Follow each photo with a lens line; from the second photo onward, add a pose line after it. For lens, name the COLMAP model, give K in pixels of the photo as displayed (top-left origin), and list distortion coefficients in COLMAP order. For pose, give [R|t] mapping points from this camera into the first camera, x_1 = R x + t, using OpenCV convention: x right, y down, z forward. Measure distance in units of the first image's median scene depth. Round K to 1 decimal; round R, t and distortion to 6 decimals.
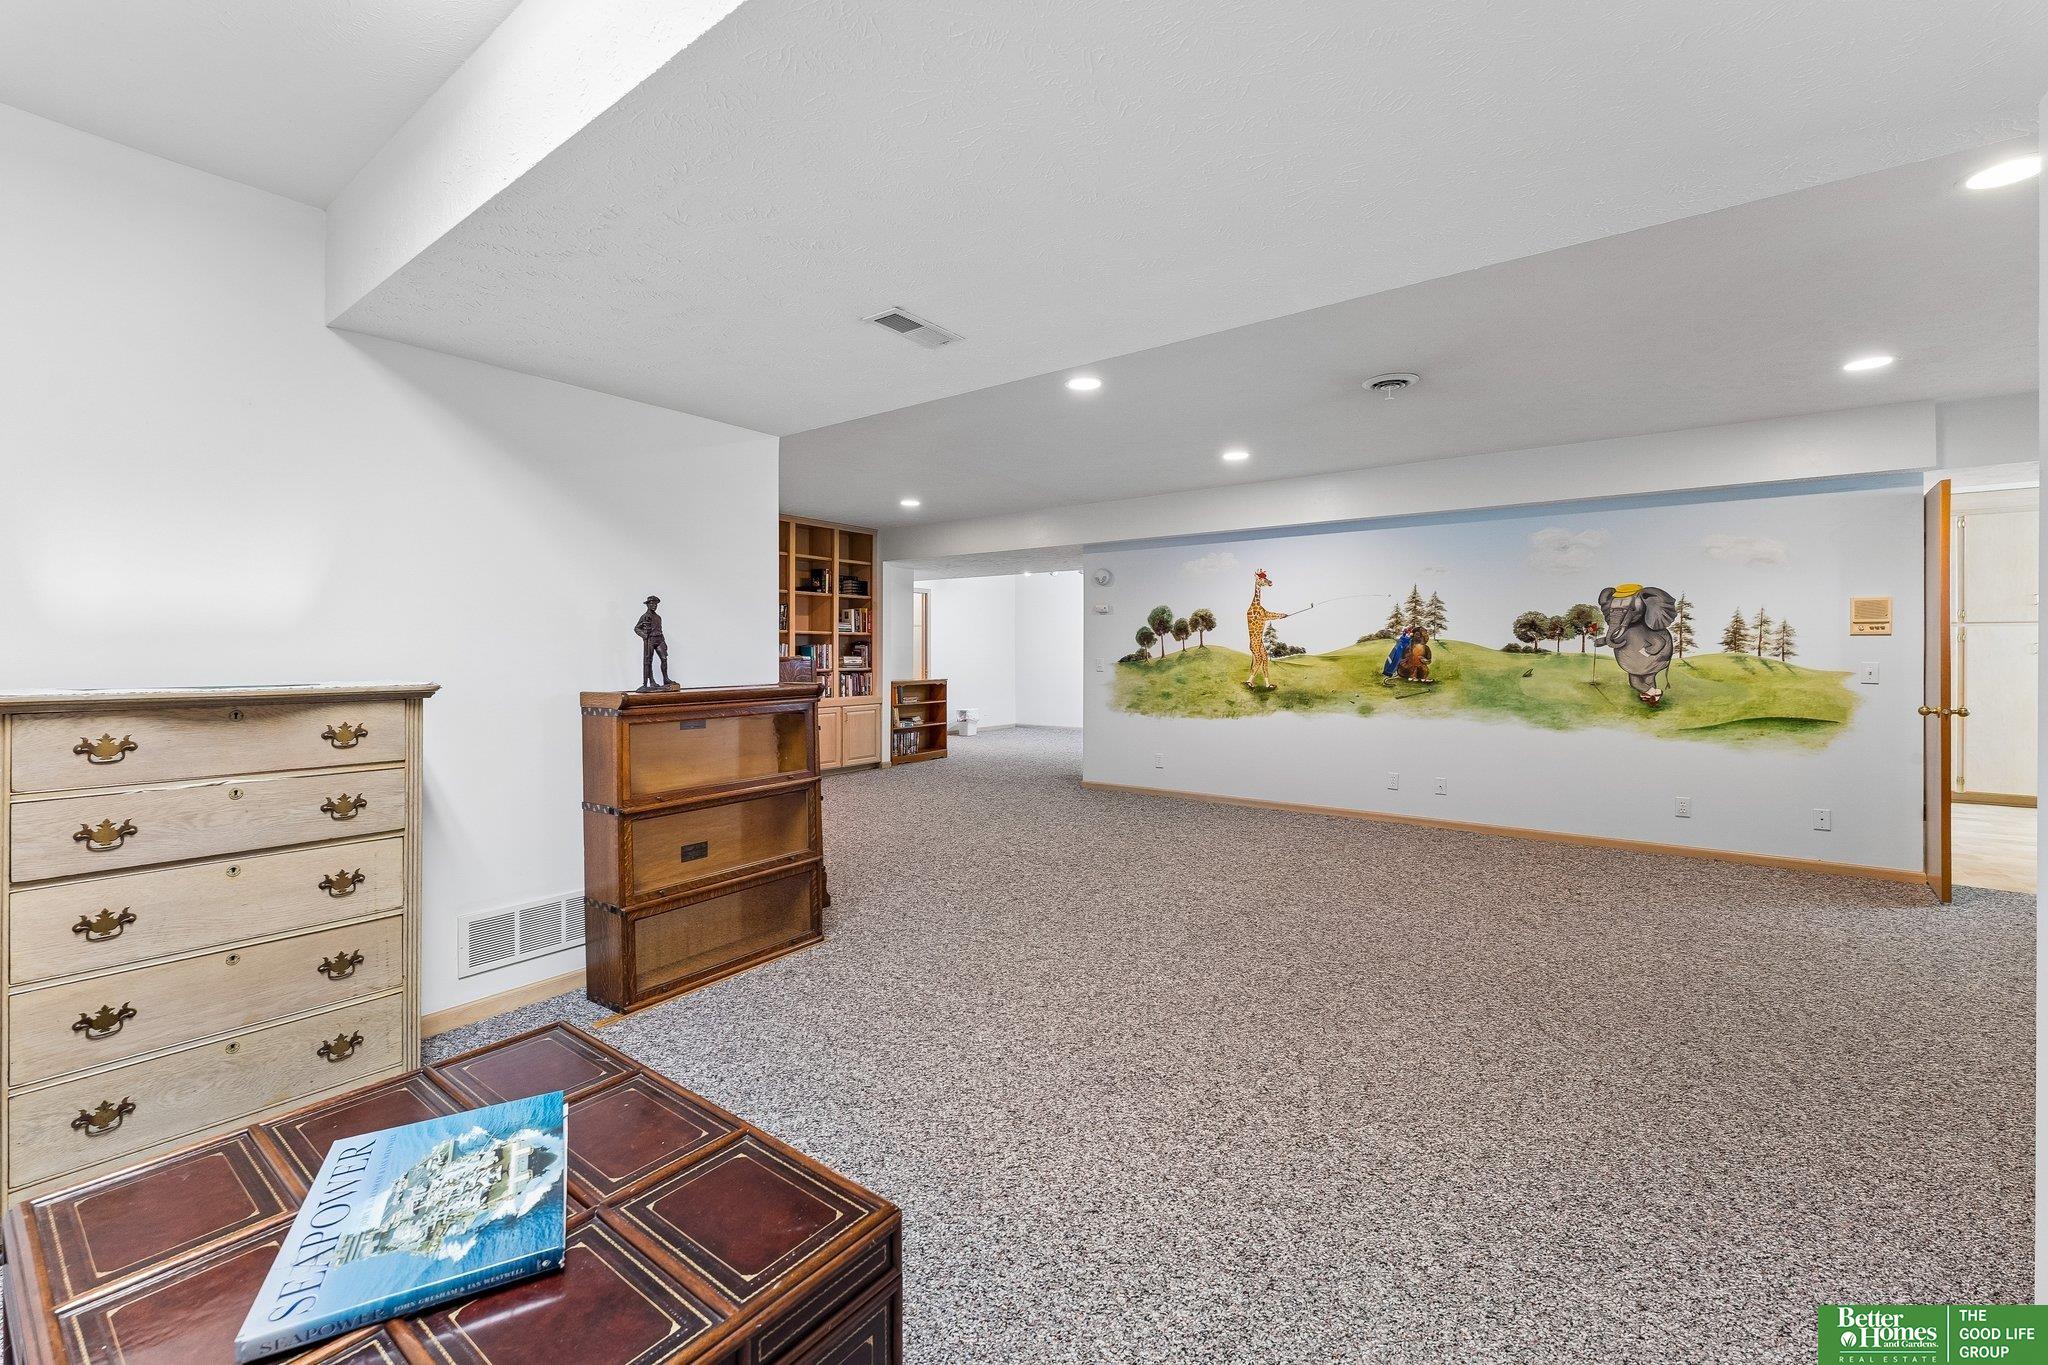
lens RADIAL K [[836.0, 0, 1020.8], [0, 836.0, 656.1], [0, 0, 1]] dist [0.001226, -0.000191]
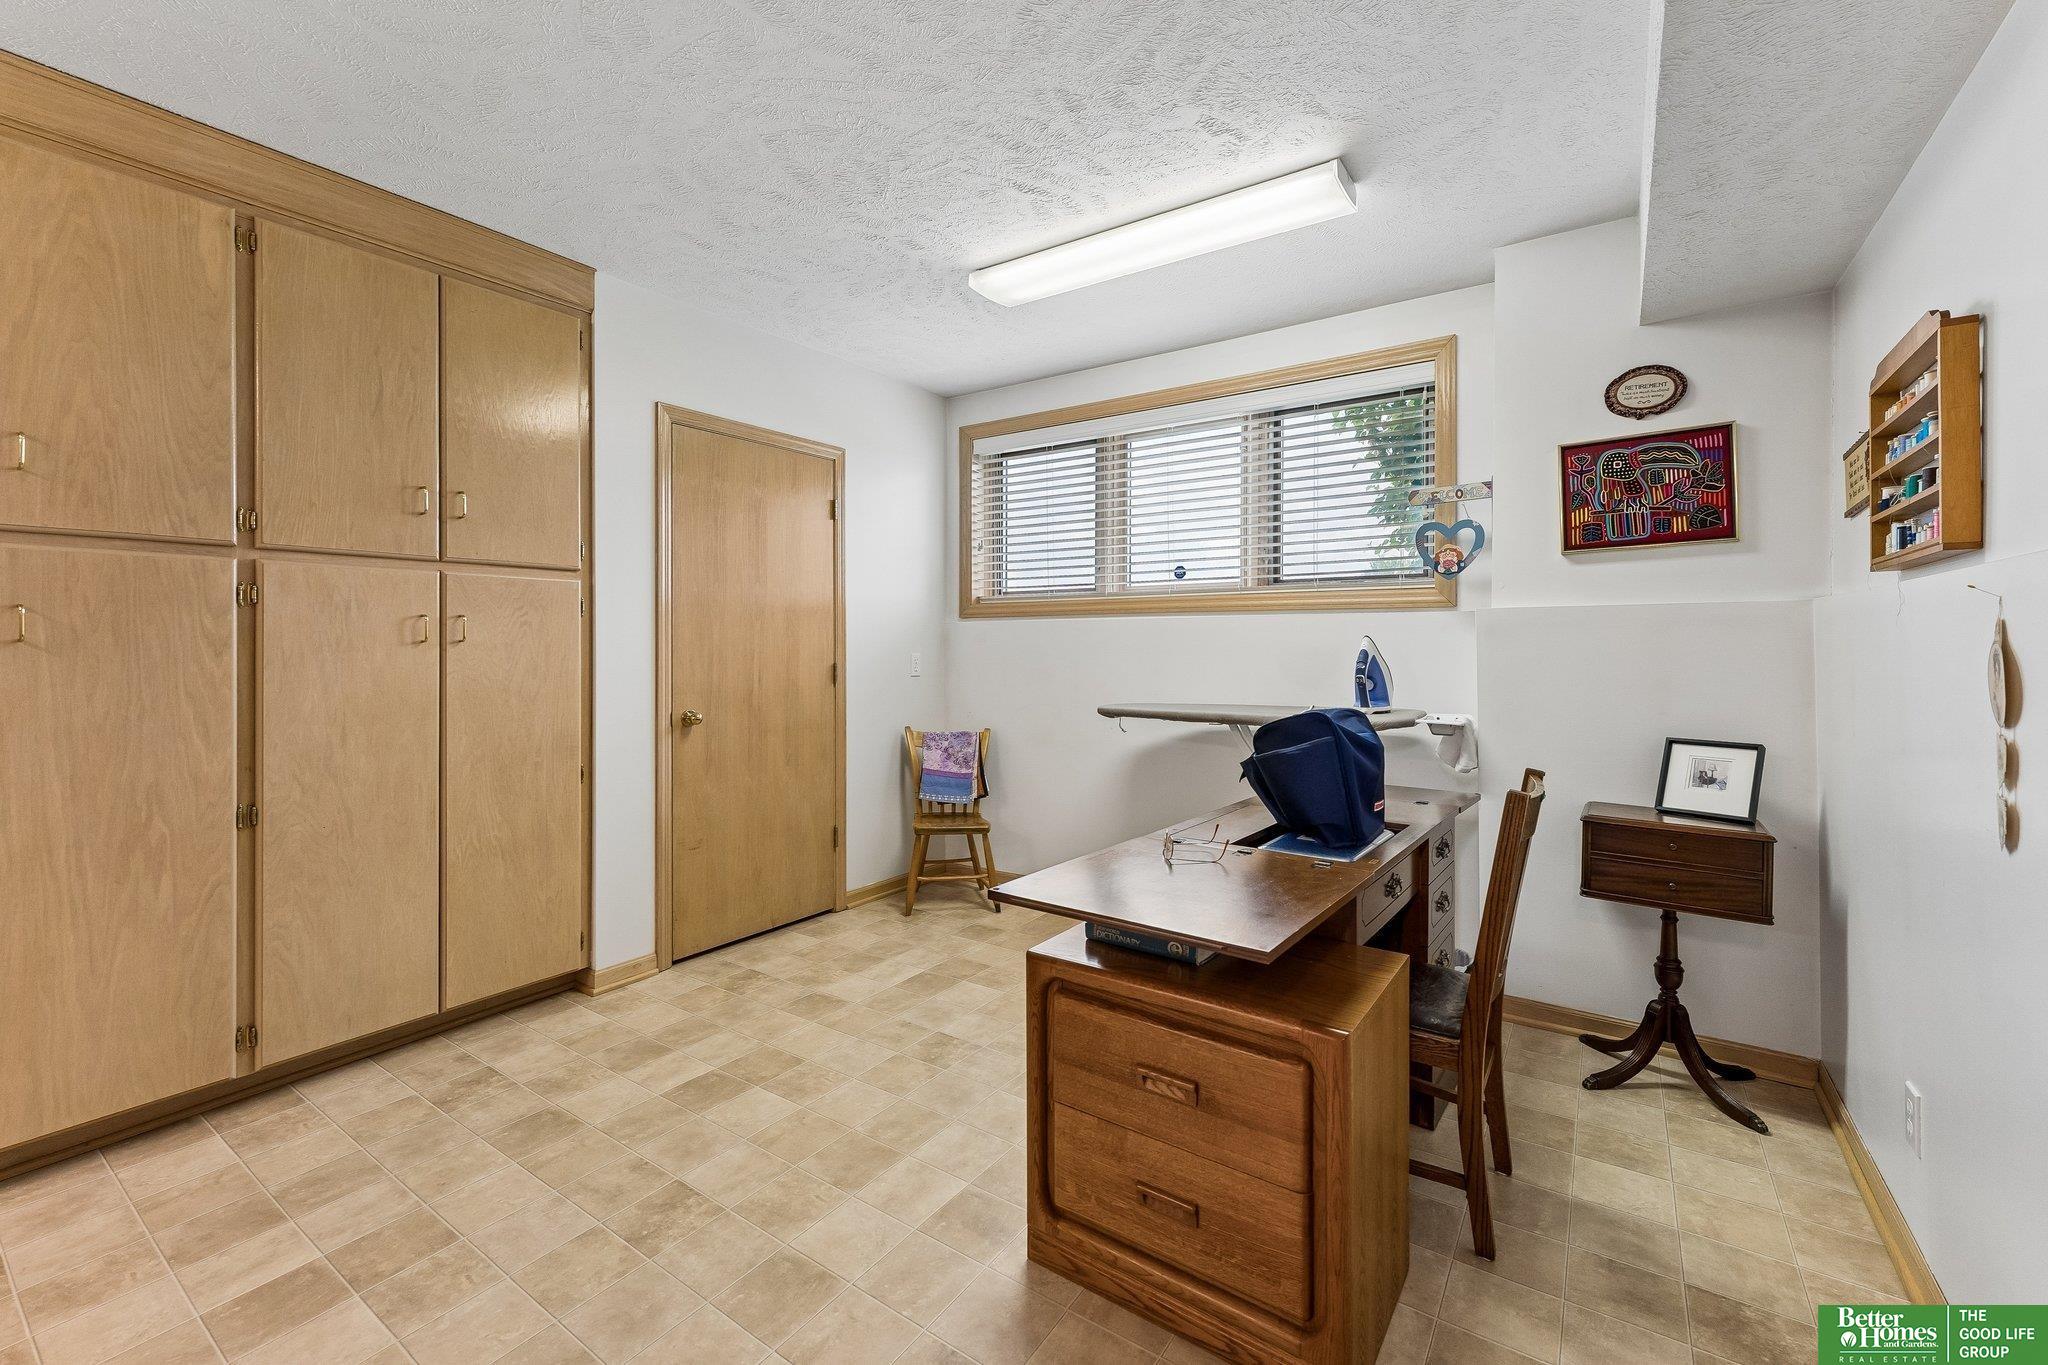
lens RADIAL K [[852.7, 0, 1004.9], [0, 852.7, 642.0], [0, 0, 1]] dist [0.000181, 0.000215]
pose [[-0.030801, 0.001499, 0.999524, 0.871645], [0.007916, 0.999968, -0.001256, -0.001366], [-0.999494, 0.007873, -0.030812, 0.796332]]
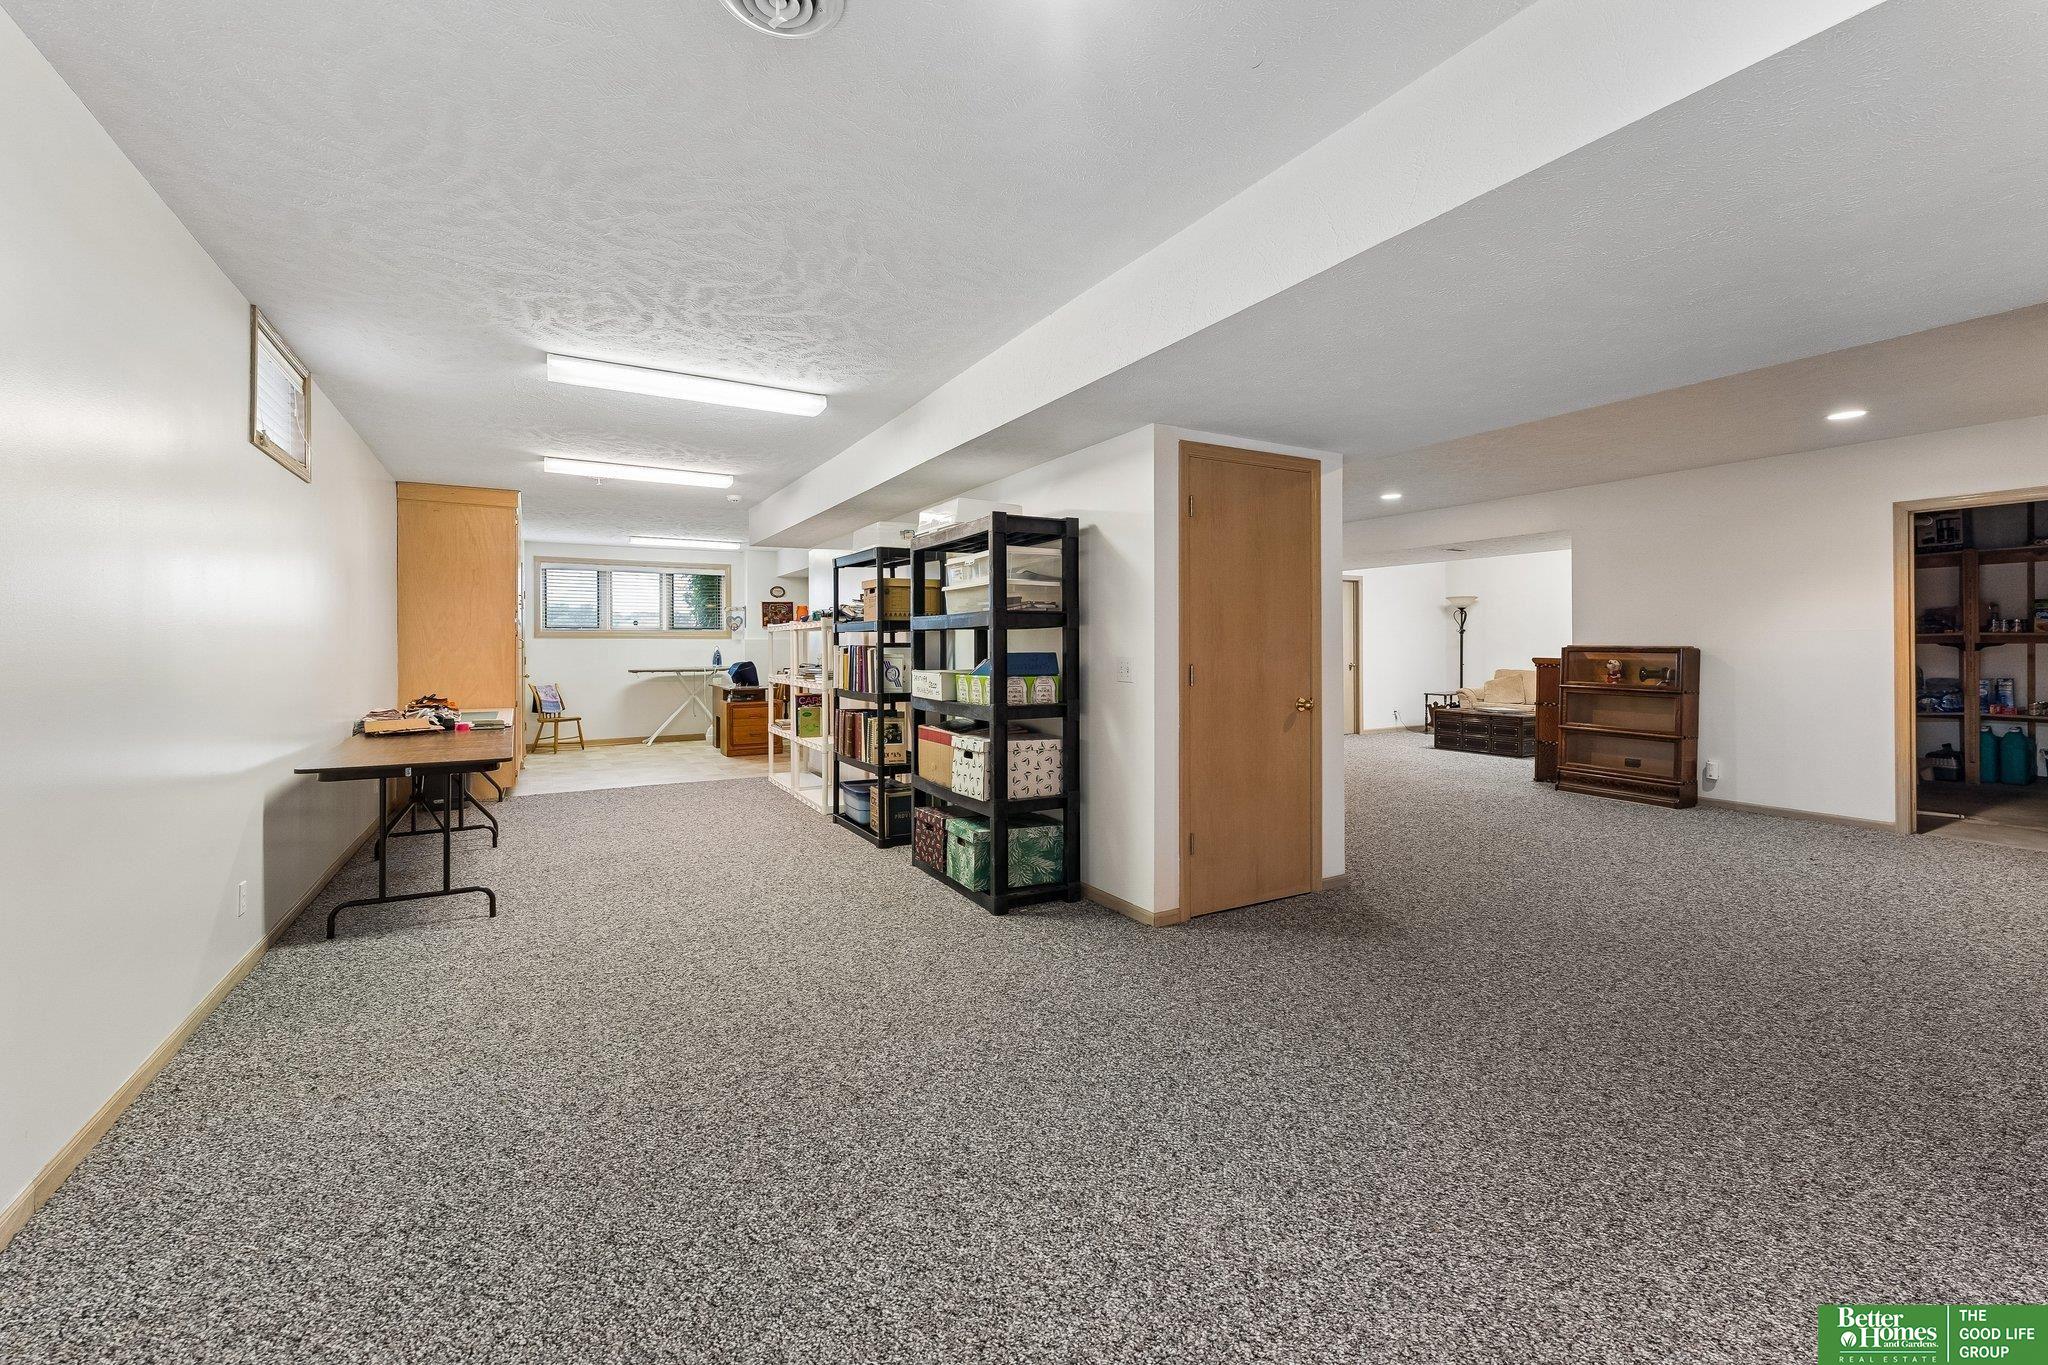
lens RADIAL K [[840.3, 0, 1011.2], [0, 840.3, 635.3], [0, 0, 1]] dist [0.000443, -0.000117]
pose [[-0.914937, 0.009331, 0.403489, 0.061232], [0.006786, 0.999947, -0.007737, -0.008270], [-0.403540, -0.004340, -0.914952, 1.956526]]
